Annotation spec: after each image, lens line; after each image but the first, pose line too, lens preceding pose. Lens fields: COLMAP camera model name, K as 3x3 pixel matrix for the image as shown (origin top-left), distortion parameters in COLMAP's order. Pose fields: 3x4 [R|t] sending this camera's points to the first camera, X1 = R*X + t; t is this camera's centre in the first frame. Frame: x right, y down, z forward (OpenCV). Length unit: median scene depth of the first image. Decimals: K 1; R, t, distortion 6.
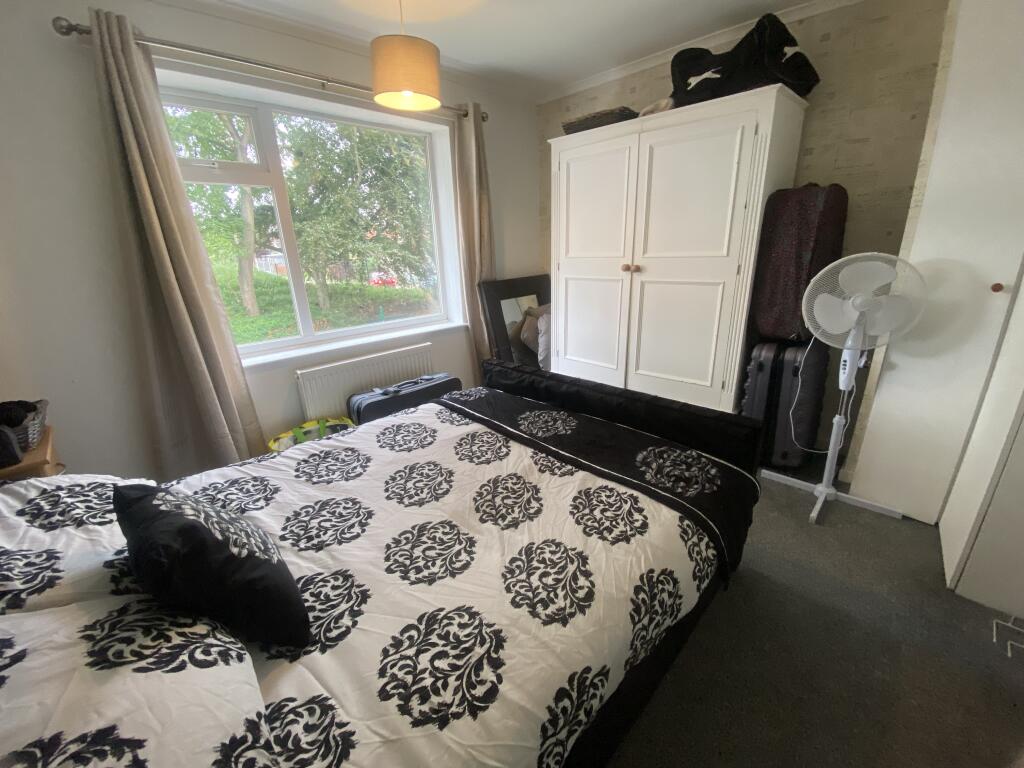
lens RADIAL K [[414.2, 0, 505.8], [0, 414.2, 383.0], [0, 0, 1]] dist [0.030603, -0.024019]
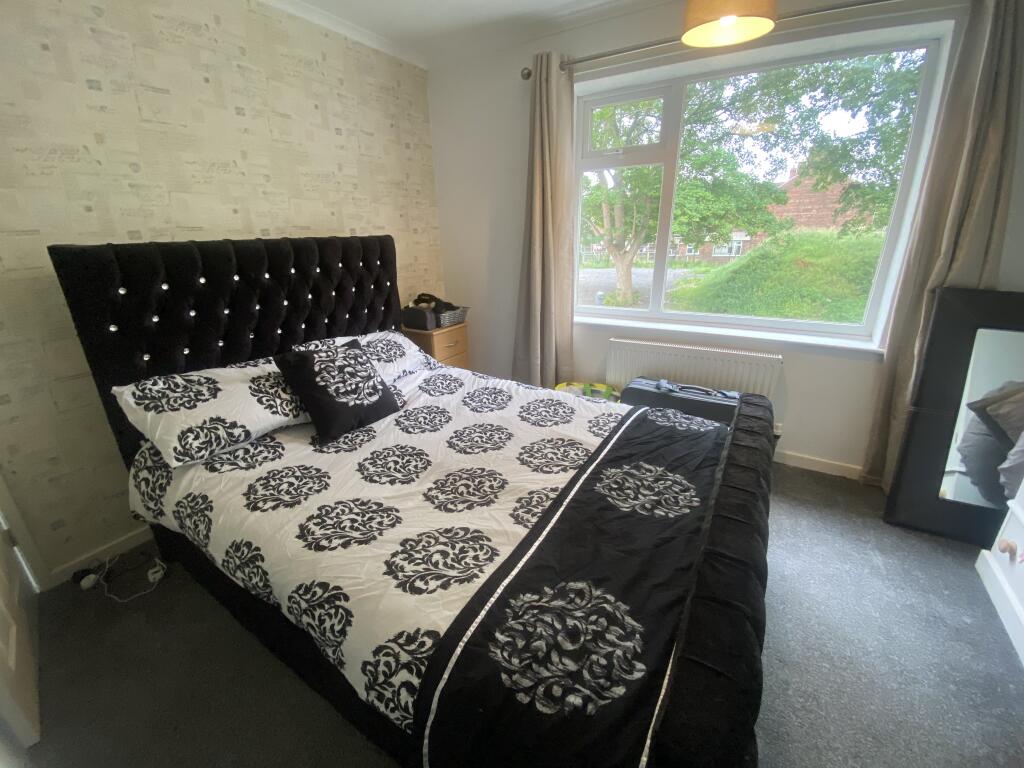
lens RADIAL K [[414.2, 0, 505.8], [0, 414.2, 383.0], [0, 0, 1]] dist [0.030603, -0.024019]
pose [[0.221824, 0.360308, -0.906075, 0.823144], [-0.297887, 0.909842, 0.288877, -0.260911], [0.928470, 0.205828, 0.309156, 0.717814]]
